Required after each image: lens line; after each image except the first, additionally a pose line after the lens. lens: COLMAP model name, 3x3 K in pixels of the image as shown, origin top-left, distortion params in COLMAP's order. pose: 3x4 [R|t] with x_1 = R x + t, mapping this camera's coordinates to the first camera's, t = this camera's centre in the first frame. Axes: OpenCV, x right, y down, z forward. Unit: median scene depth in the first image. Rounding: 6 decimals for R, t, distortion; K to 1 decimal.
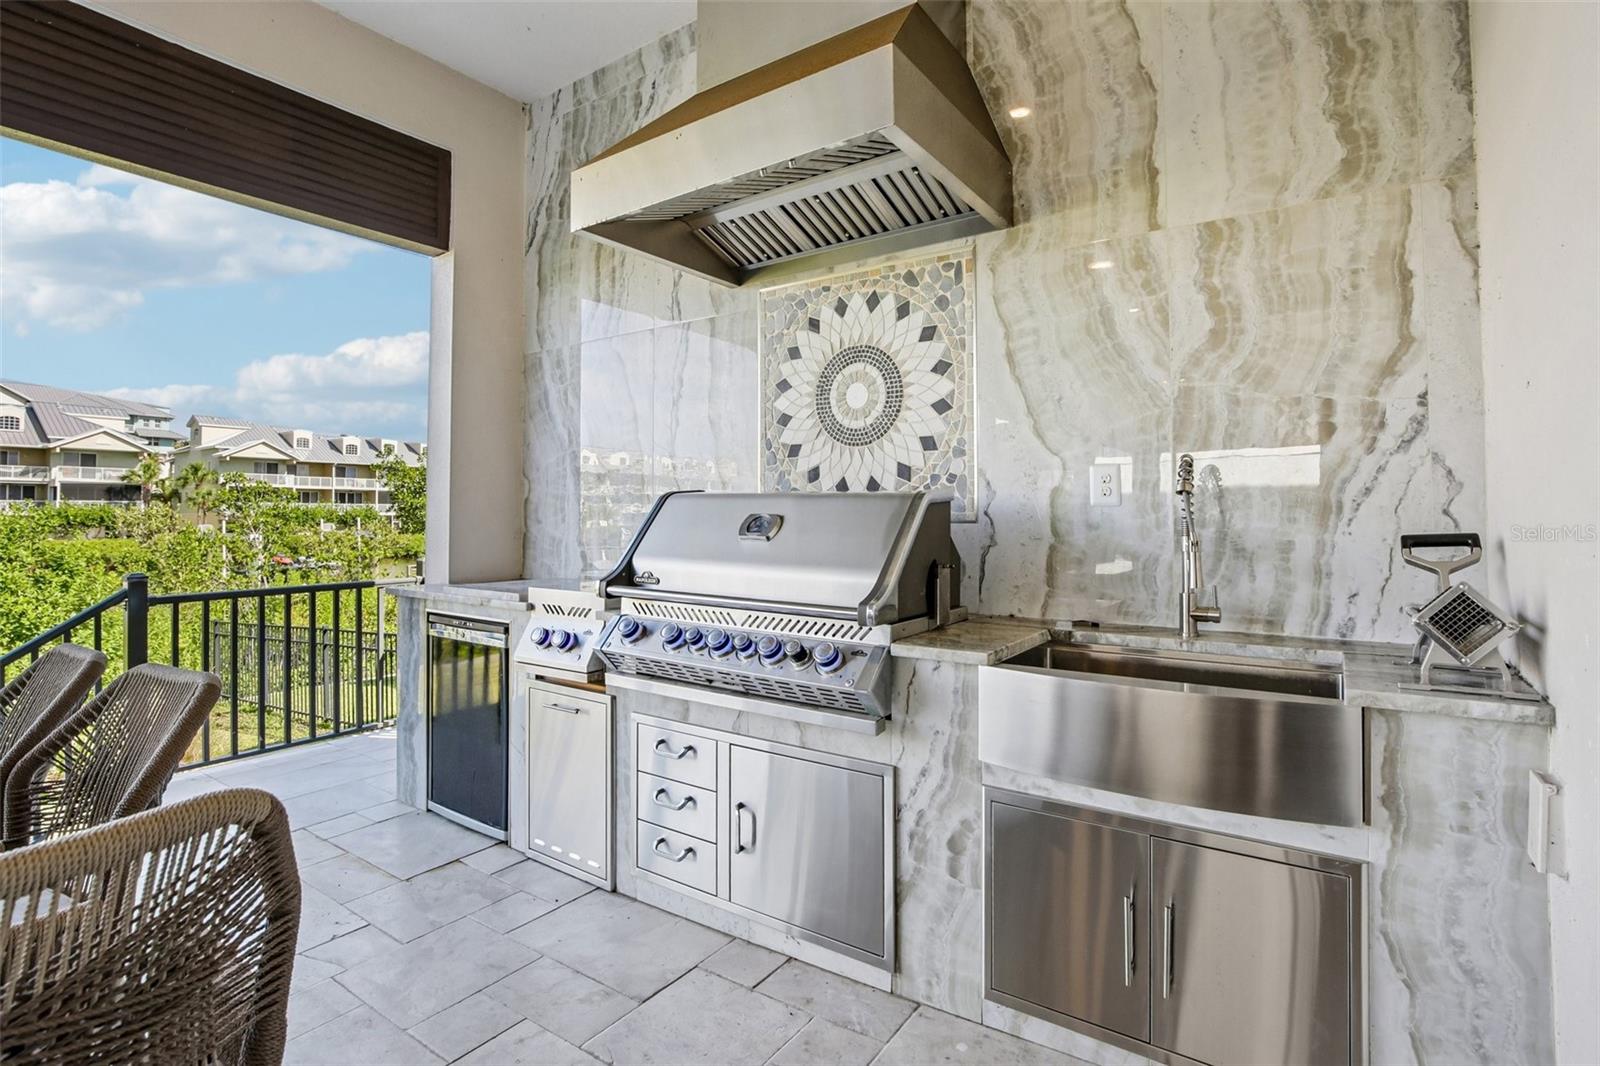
lens RADIAL K [[768.8, 0, 820.8], [0, 768.8, 491.7], [0, 0, 1]] dist [-0.024942, 0.001597]
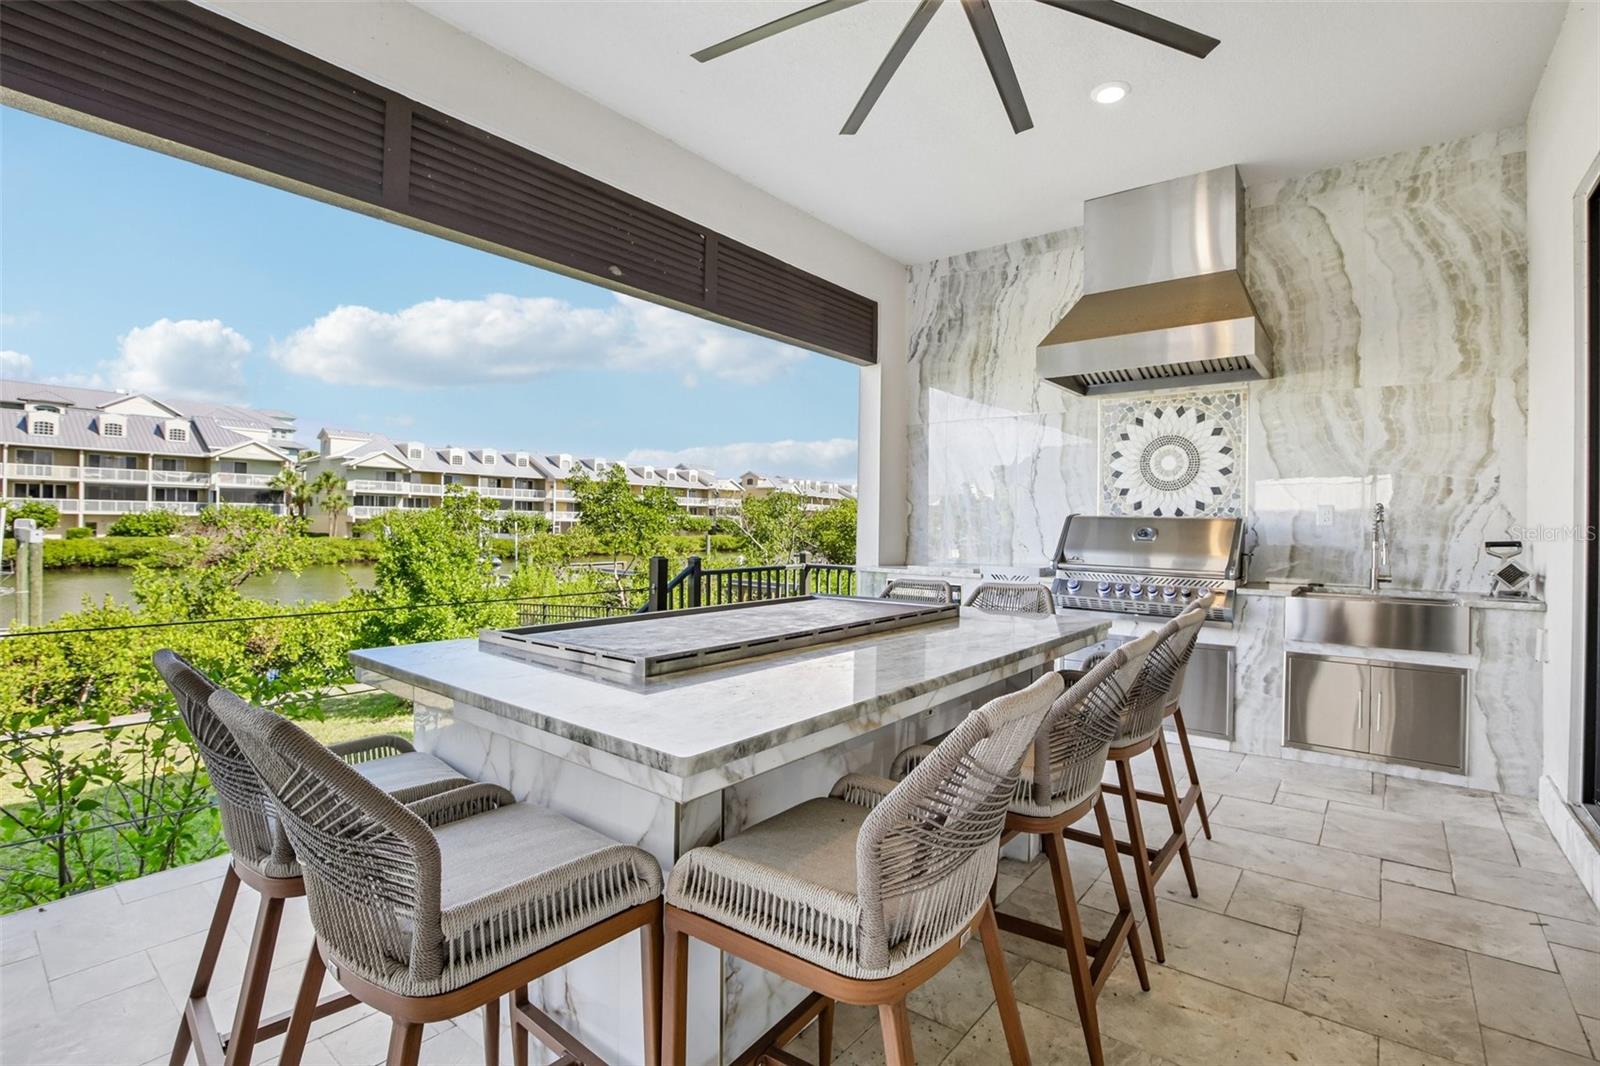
lens RADIAL K [[740.8, 0, 815.2], [0, 740.8, 522.7], [0, 0, 1]] dist [-0.024051, 0.002888]
pose [[0.997539, 0.015462, -0.068394, -0.801099], [-0.013631, 0.999538, 0.027161, -0.023649], [0.068783, -0.026162, 0.997289, -0.963035]]
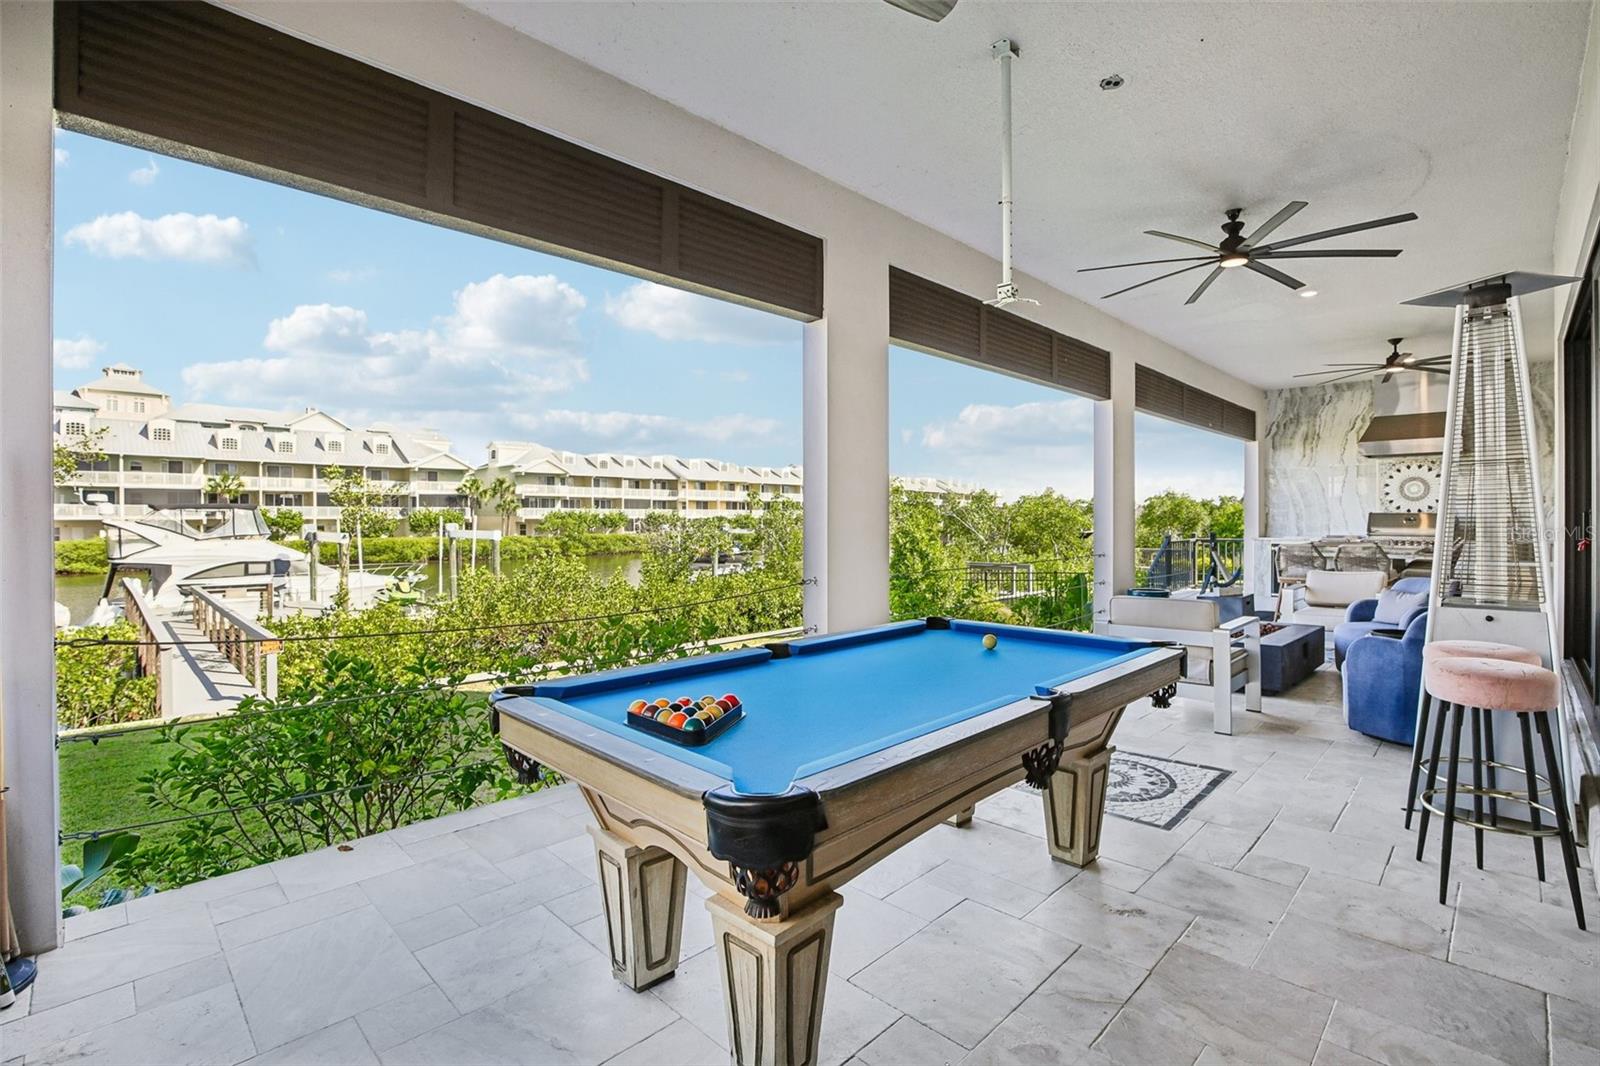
lens RADIAL K [[740.8, 0, 815.1], [0, 740.8, 529.7], [0, 0, 1]] dist [-0.024051, 0.002888]
pose [[0.985753, 0.002465, -0.168179, -2.994857], [0.005312, 0.998938, 0.045774, -0.123149], [0.168113, -0.046016, 0.984693, -4.157993]]
